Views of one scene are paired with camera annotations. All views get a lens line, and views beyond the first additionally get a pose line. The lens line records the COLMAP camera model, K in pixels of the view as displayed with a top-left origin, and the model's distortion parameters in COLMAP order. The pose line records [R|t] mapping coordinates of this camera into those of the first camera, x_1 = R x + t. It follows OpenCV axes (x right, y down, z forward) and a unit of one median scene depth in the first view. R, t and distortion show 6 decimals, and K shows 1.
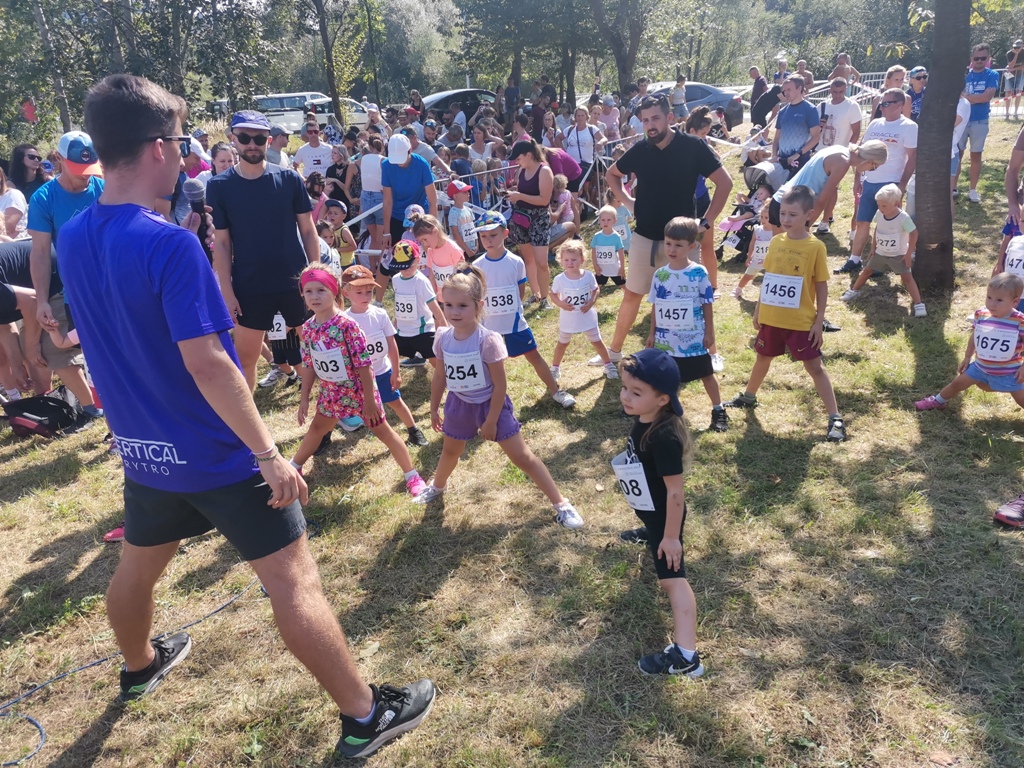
lens RADIAL K [[760.6, 0, 512.0], [0, 760.6, 384.0], [0, 0, 1]] dist [0.127871, -0.003053]
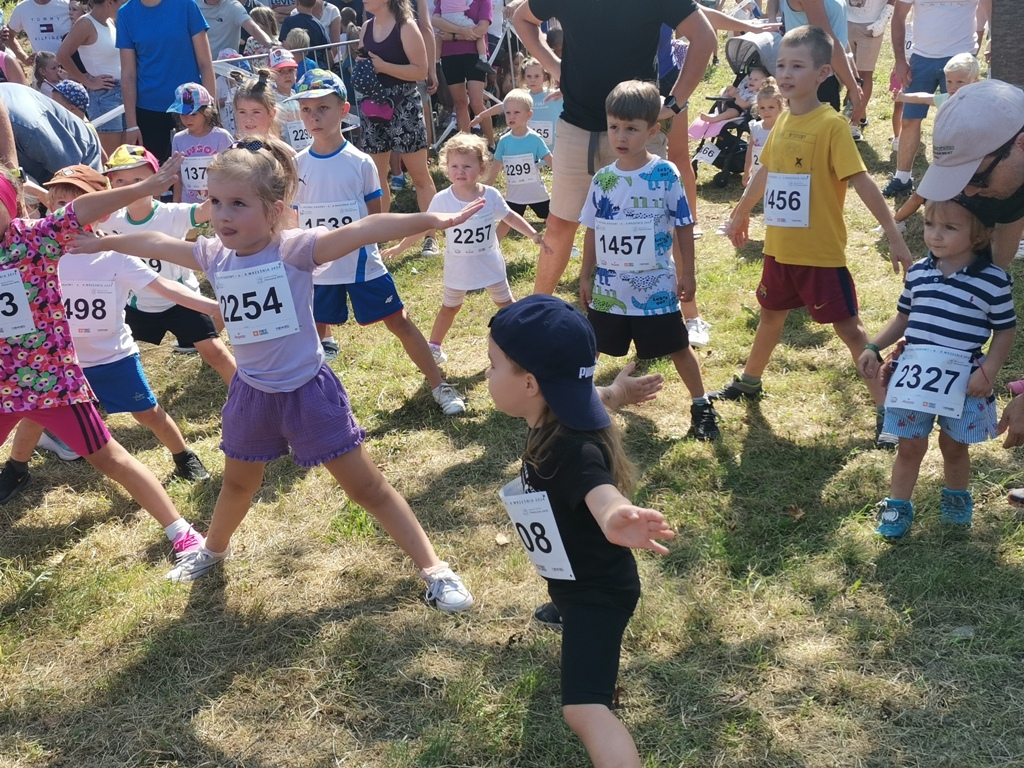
lens RADIAL K [[1168.7, 0, 512.0], [0, 1168.7, 384.0], [0, 0, 1]] dist [0.131728, 0.007750]
pose [[0.994782, -0.022059, 0.099608, 0.032764], [0.022958, 0.999705, -0.007883, 0.023445], [-0.099405, 0.010128, 0.994996, 0.109481]]
